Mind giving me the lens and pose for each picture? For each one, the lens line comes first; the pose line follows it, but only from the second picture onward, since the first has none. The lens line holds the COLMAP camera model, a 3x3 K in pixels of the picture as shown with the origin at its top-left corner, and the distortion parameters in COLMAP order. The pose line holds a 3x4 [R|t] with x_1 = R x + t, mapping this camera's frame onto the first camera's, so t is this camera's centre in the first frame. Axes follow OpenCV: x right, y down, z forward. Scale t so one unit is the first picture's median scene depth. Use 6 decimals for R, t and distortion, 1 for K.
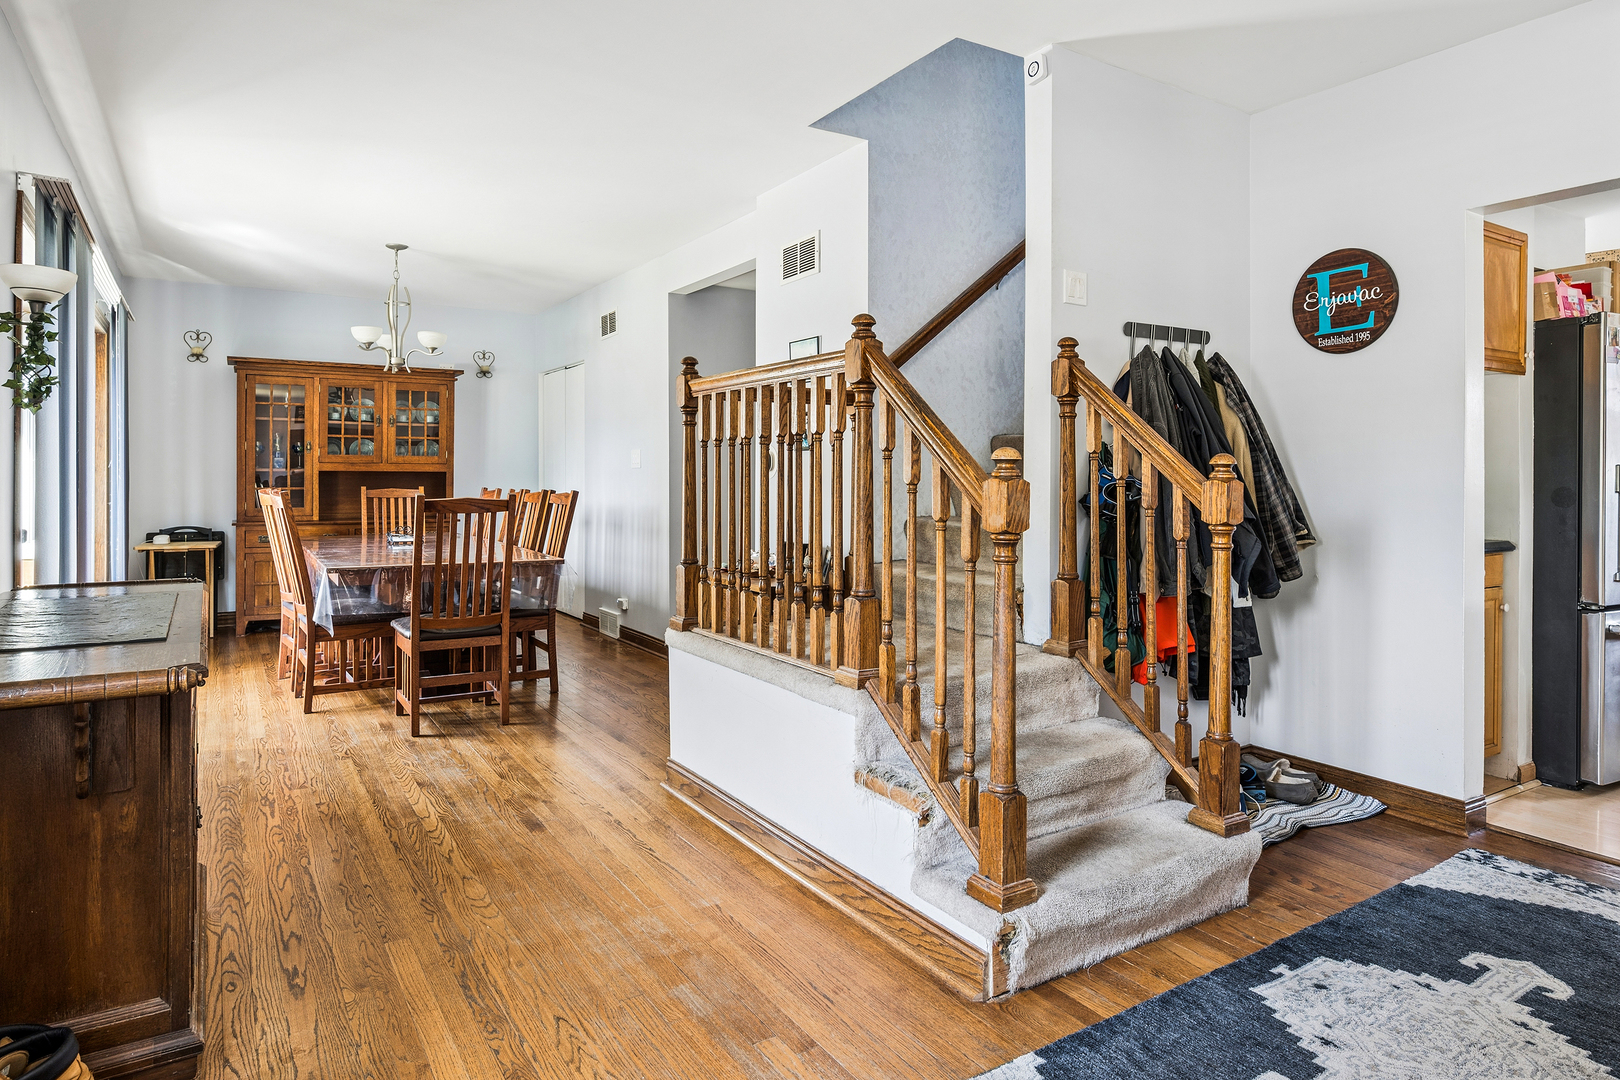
lens RADIAL K [[949.4, 0, 810.4], [0, 949.4, 480.8], [0, 0, 1]] dist [0.000429, 0.000045]
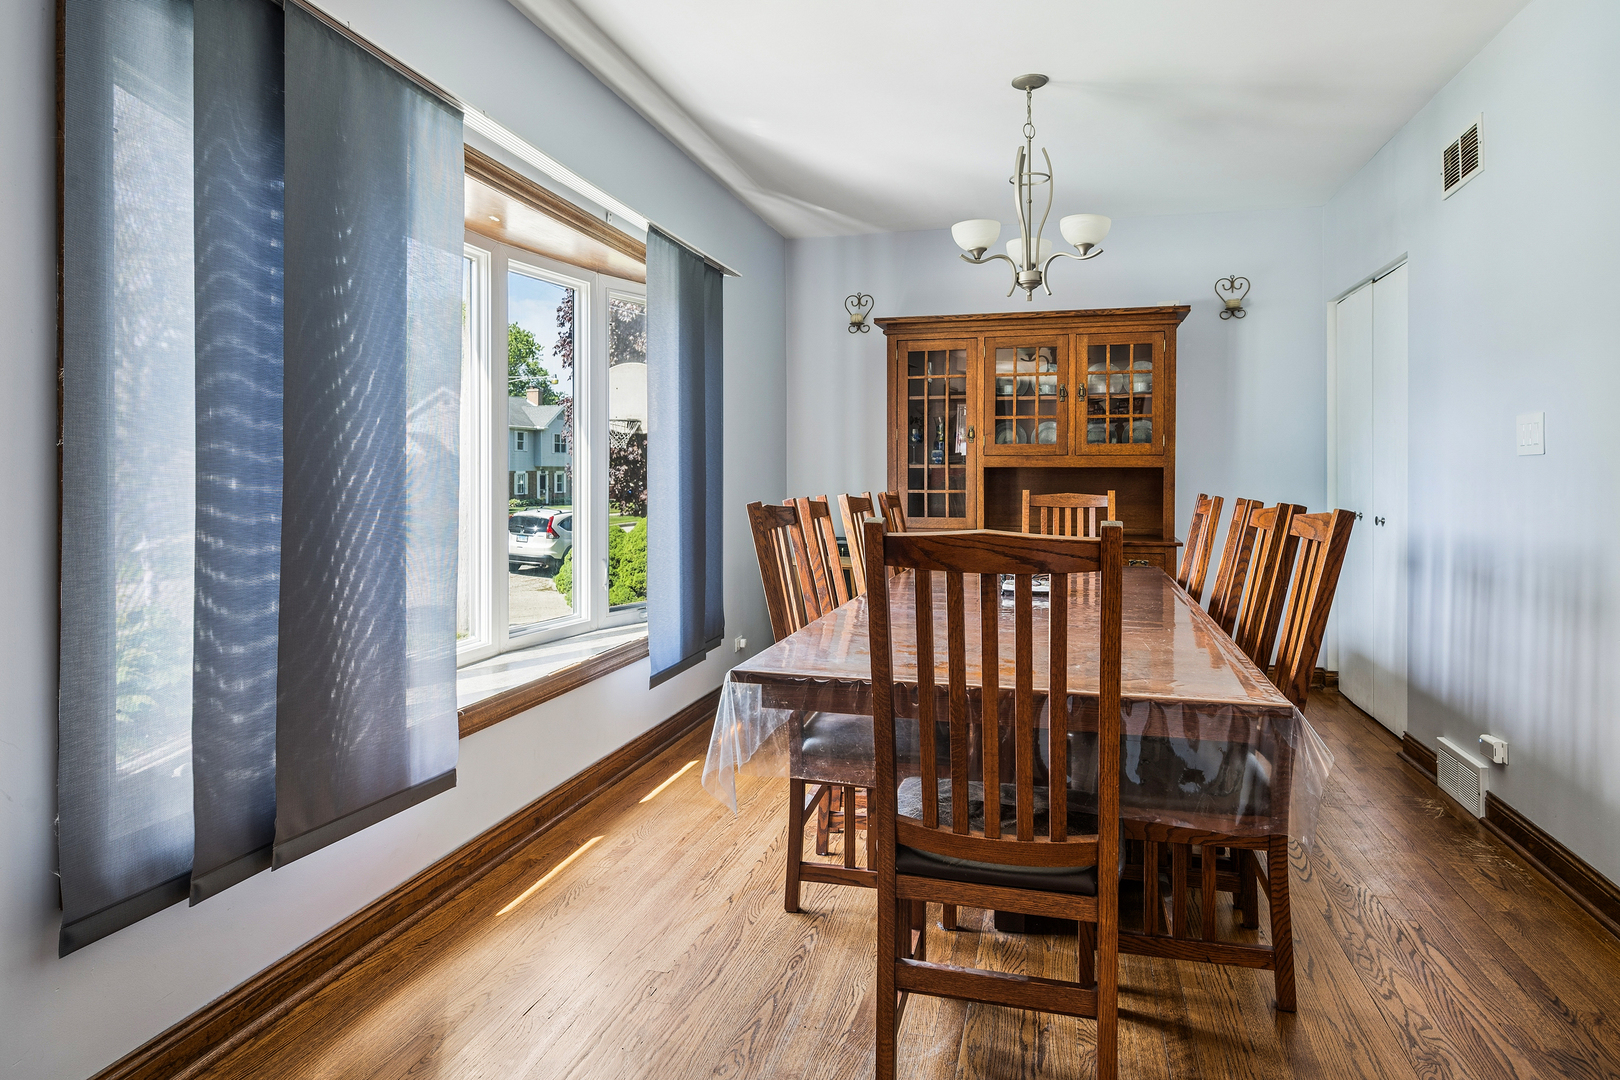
lens RADIAL K [[960.5, 0, 810.7], [0, 960.5, 479.1], [0, 0, 1]] dist [-0.000671, 0.000429]
pose [[0.683675, 0.002525, -0.729782, -0.079791], [-0.002990, 0.999995, 0.000659, -0.001555], [0.729780, 0.001731, 0.683680, 0.415499]]
